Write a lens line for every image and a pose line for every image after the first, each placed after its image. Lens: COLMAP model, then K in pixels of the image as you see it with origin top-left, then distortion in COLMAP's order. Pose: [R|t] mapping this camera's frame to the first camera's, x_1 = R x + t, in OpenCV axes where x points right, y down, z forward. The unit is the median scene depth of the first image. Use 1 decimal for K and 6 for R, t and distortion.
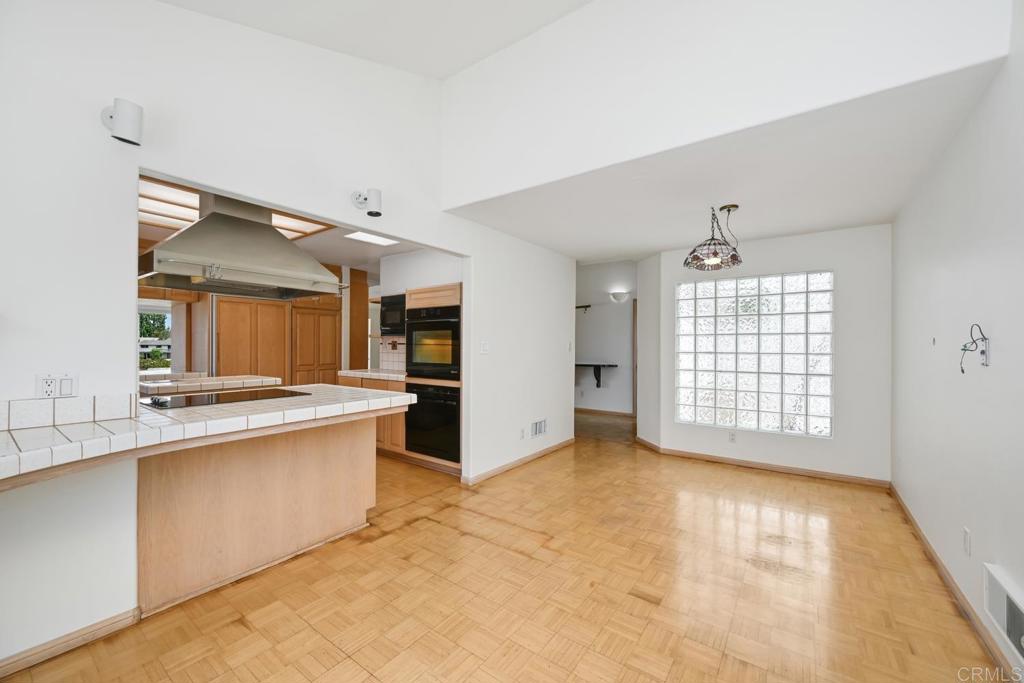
lens RADIAL K [[402.1, 0, 511.8], [0, 402.1, 344.1], [0, 0, 1]] dist [0.002786, 0.000009]
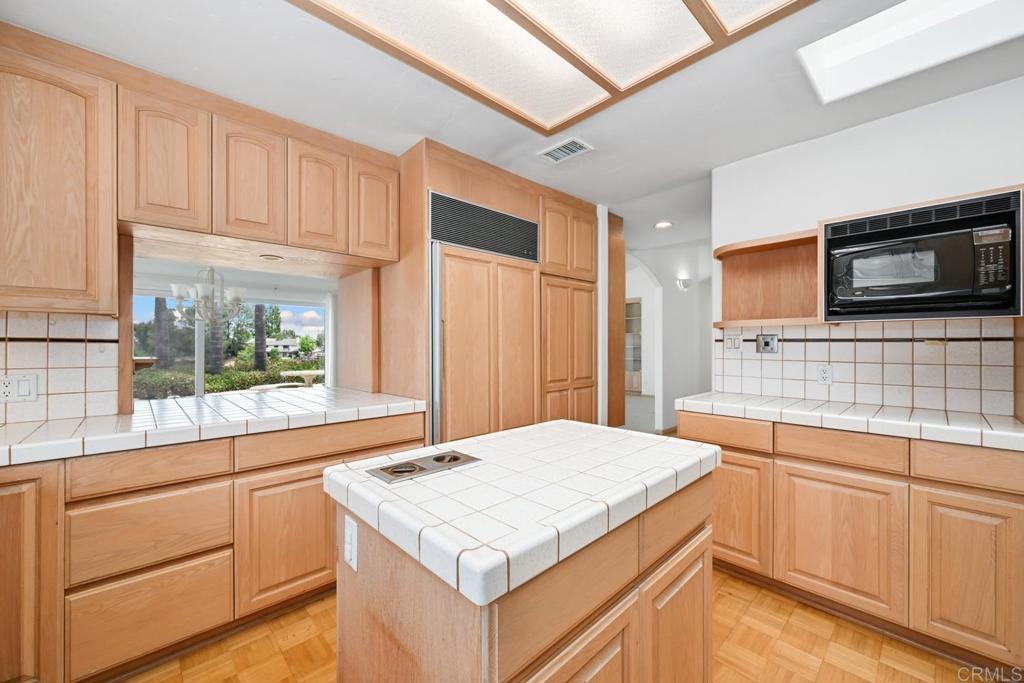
lens RADIAL K [[402.1, 0, 513.5], [0, 402.1, 343.7], [0, 0, 1]] dist [0.002786, 0.000009]
pose [[0.981673, -0.002971, -0.190552, -0.465645], [0.003017, 0.999995, -0.000051, 0.002246], [0.190551, -0.000525, 0.981677, 0.455931]]
